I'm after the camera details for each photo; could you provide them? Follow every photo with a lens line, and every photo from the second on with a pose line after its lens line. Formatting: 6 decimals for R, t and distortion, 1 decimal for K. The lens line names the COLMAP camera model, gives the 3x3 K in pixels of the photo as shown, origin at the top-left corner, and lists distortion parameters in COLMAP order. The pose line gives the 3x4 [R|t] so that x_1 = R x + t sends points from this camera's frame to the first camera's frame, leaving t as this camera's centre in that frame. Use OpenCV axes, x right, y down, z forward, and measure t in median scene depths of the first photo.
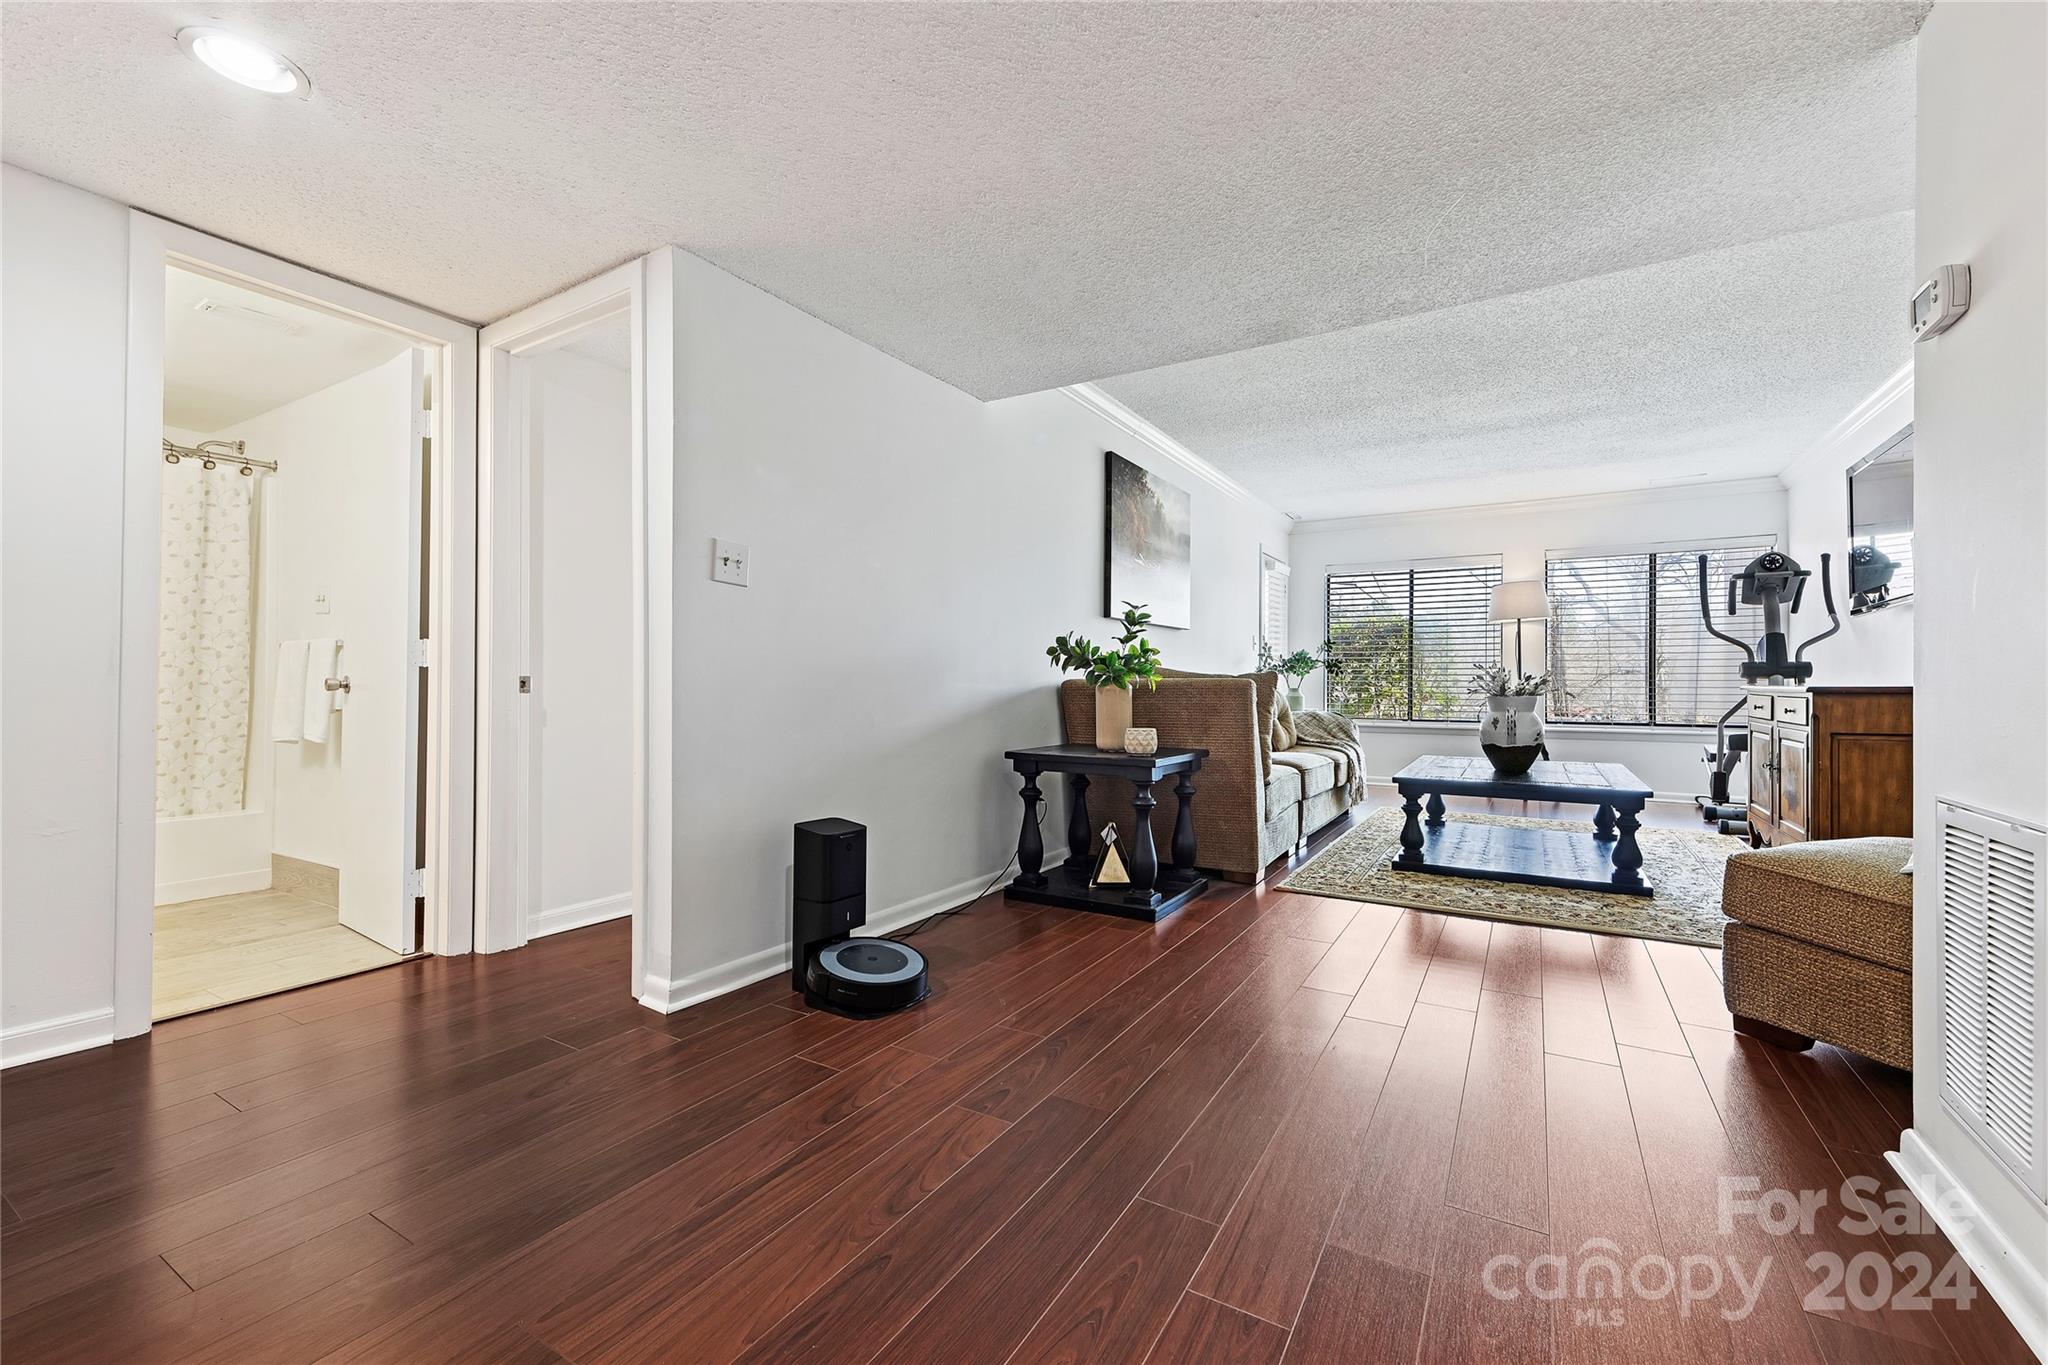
lens RADIAL K [[816.2, 0, 1035.9], [0, 816.2, 691.2], [0, 0, 1]] dist [-0.000182, 0.000403]
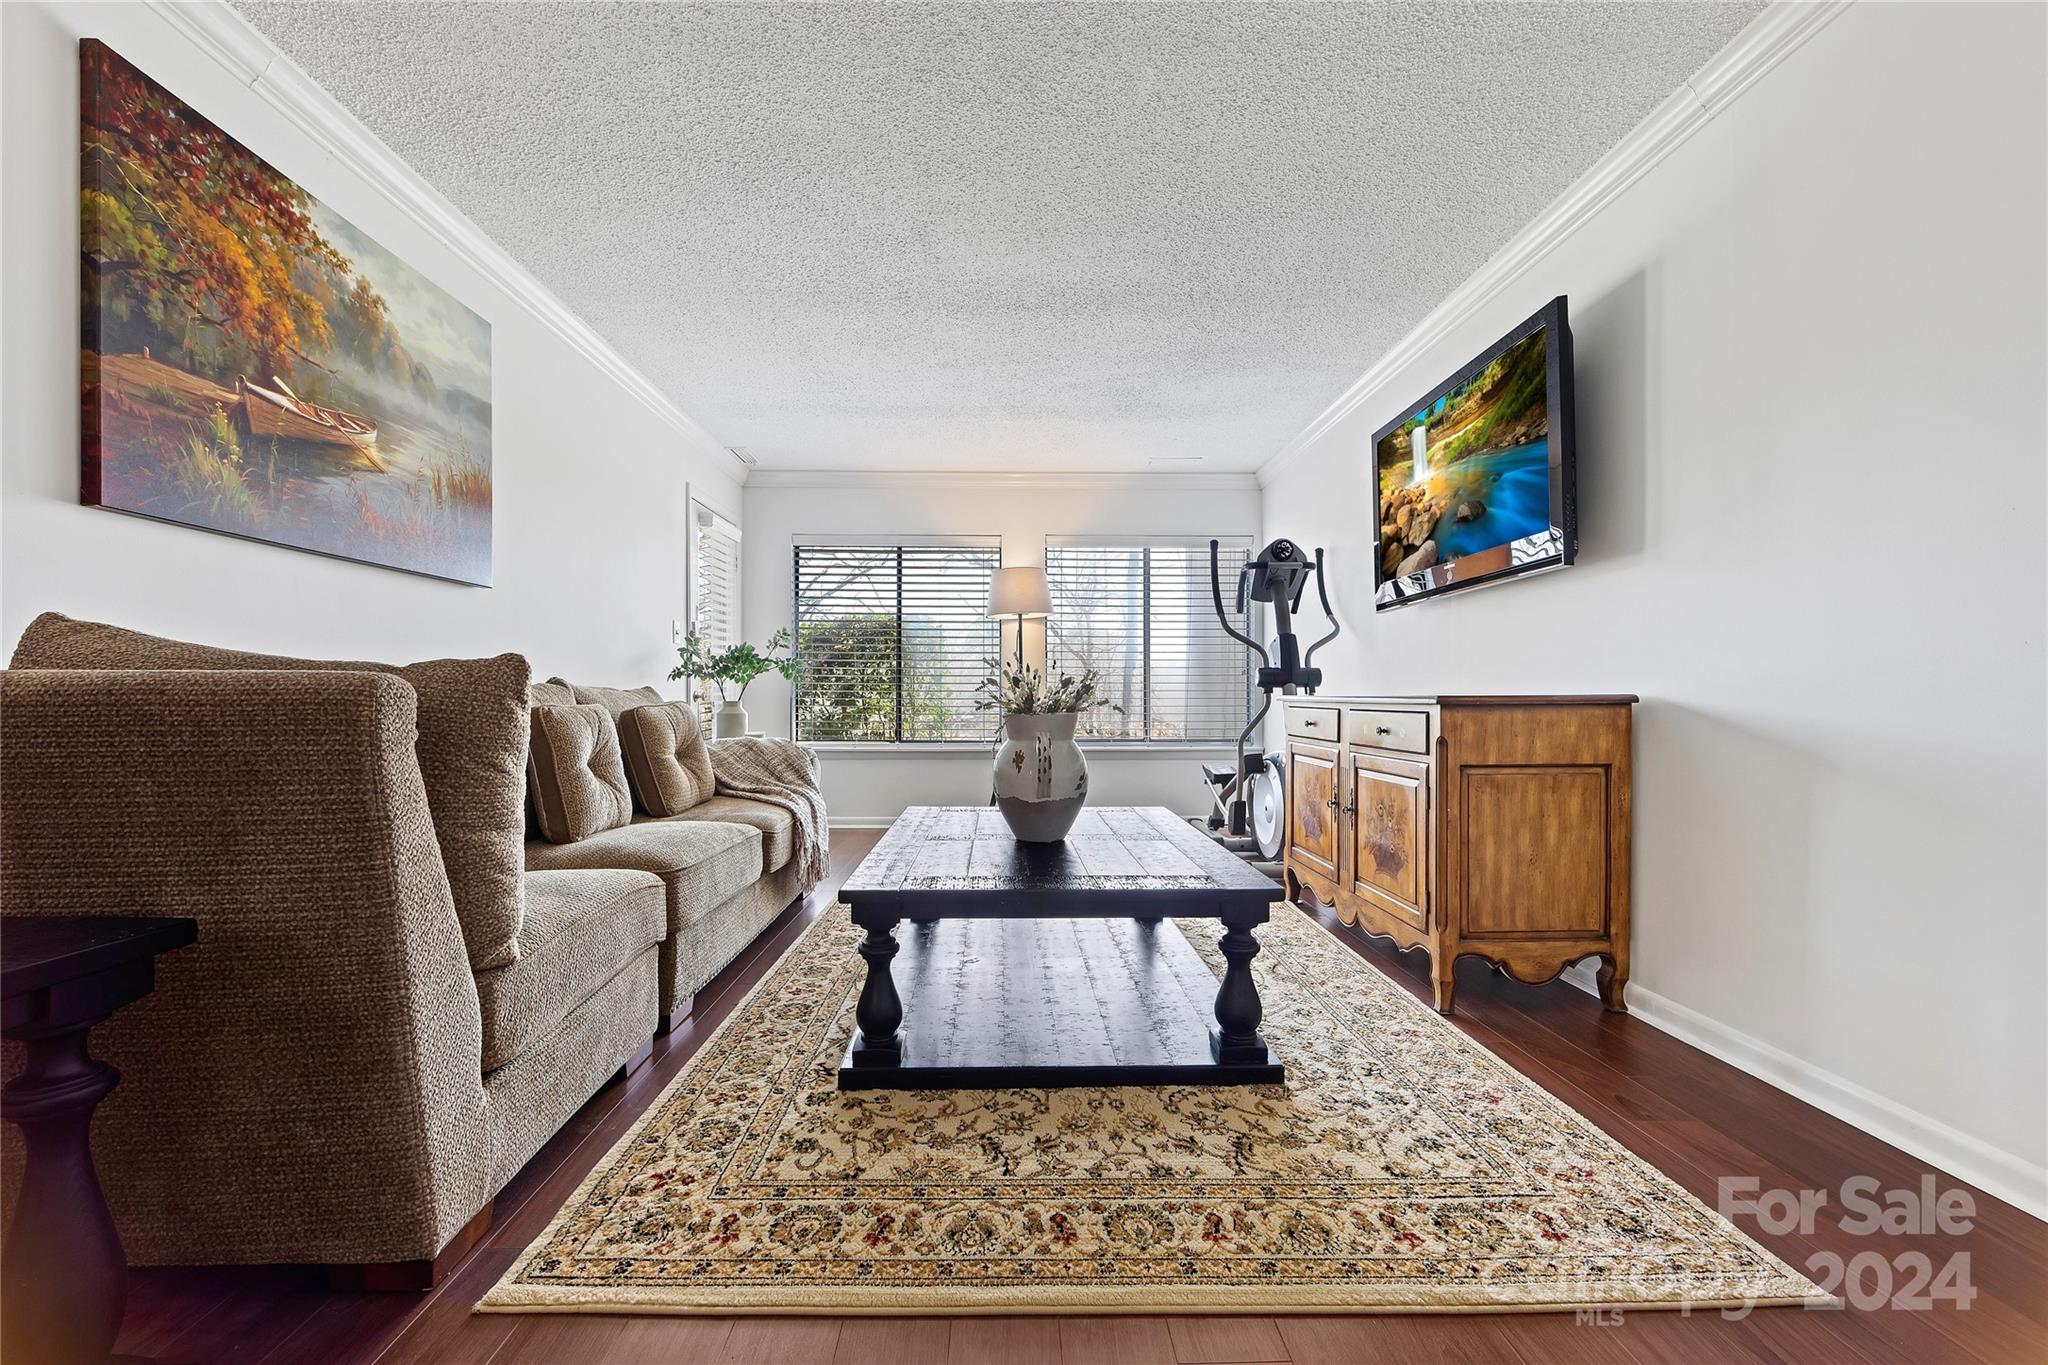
lens RADIAL K [[816.2, 0, 1022.2], [0, 816.2, 696.9], [0, 0, 1]] dist [-0.000182, 0.000403]
pose [[0.843734, -0.001353, 0.536760, 0.227598], [0.005989, 0.999958, -0.006894, -0.001610], [-0.536728, 0.009031, 0.843707, 0.454191]]
